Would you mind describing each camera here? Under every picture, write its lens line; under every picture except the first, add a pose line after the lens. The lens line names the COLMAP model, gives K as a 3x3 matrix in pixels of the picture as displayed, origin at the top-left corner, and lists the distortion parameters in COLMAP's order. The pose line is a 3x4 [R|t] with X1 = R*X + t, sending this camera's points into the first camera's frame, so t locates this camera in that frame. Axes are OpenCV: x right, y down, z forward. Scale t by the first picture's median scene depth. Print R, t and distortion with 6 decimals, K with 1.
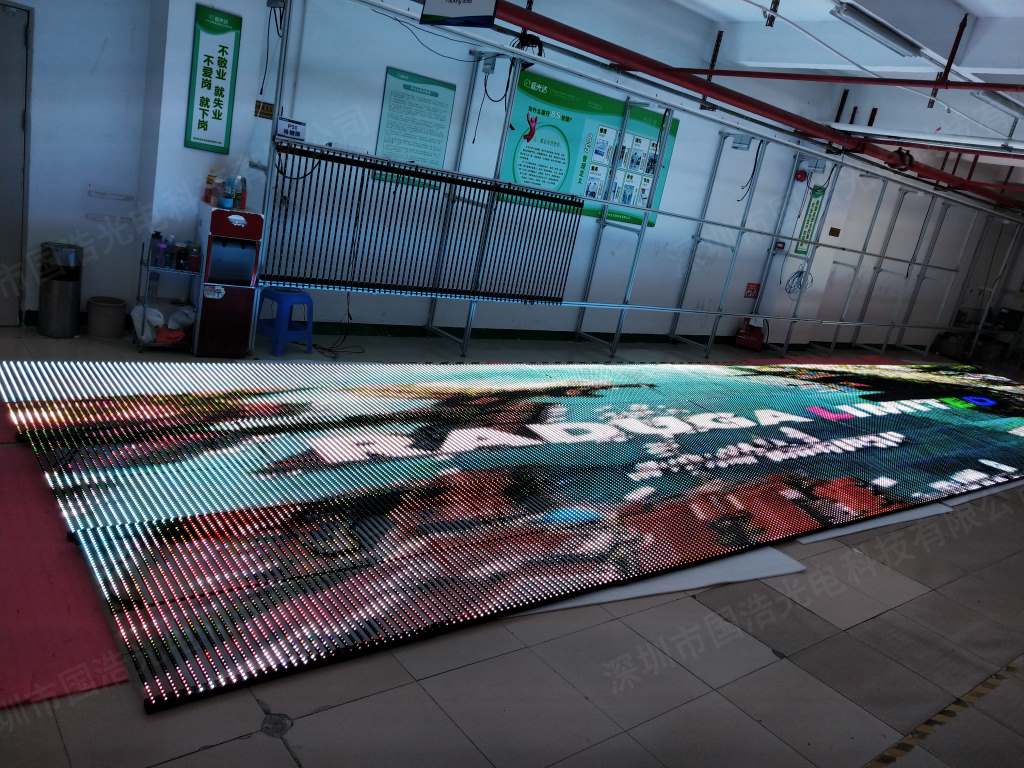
lens RADIAL K [[785.6, 0, 490.0], [0, 785.6, 383.7], [0, 0, 1]] dist [-0.005578, 0.042809]
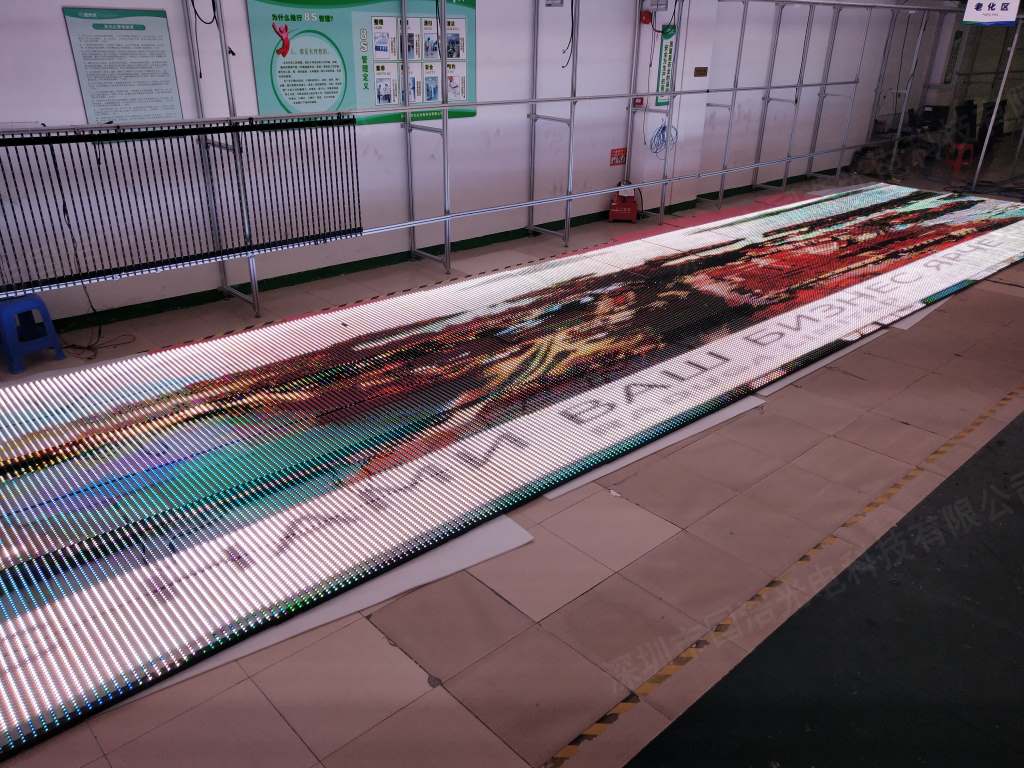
lens RADIAL K [[785.6, 0, 490.0], [0, 785.6, 383.7], [0, 0, 1]] dist [-0.005578, 0.042809]
pose [[0.981434, -0.190268, -0.024210, 0.200097], [0.191705, 0.969071, 0.155405, -0.041971], [-0.006107, -0.157161, 0.987554, 0.068510]]
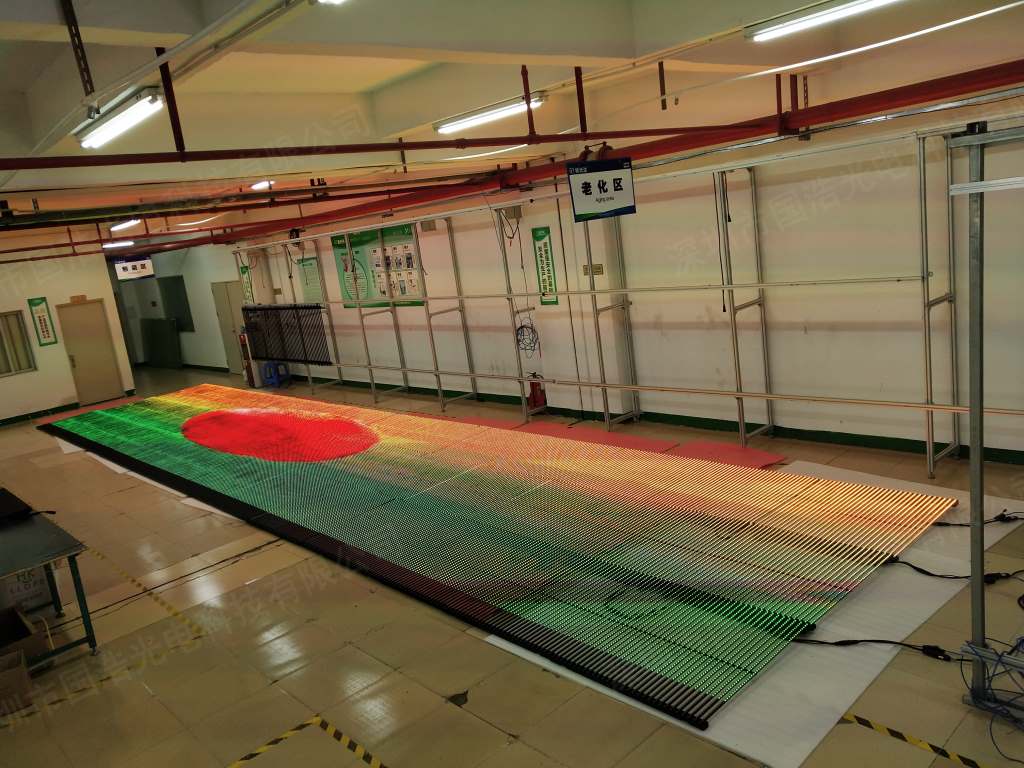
lens RADIAL K [[781.1, 0, 523.4], [0, 781.1, 382.9], [0, 0, 1]] dist [0.001268, 0.047528]
pose [[0.051331, -0.004467, -0.998672, 1.574362], [-0.114191, 0.993405, -0.010312, -0.083934], [0.992132, 0.114568, 0.050482, 1.175329]]
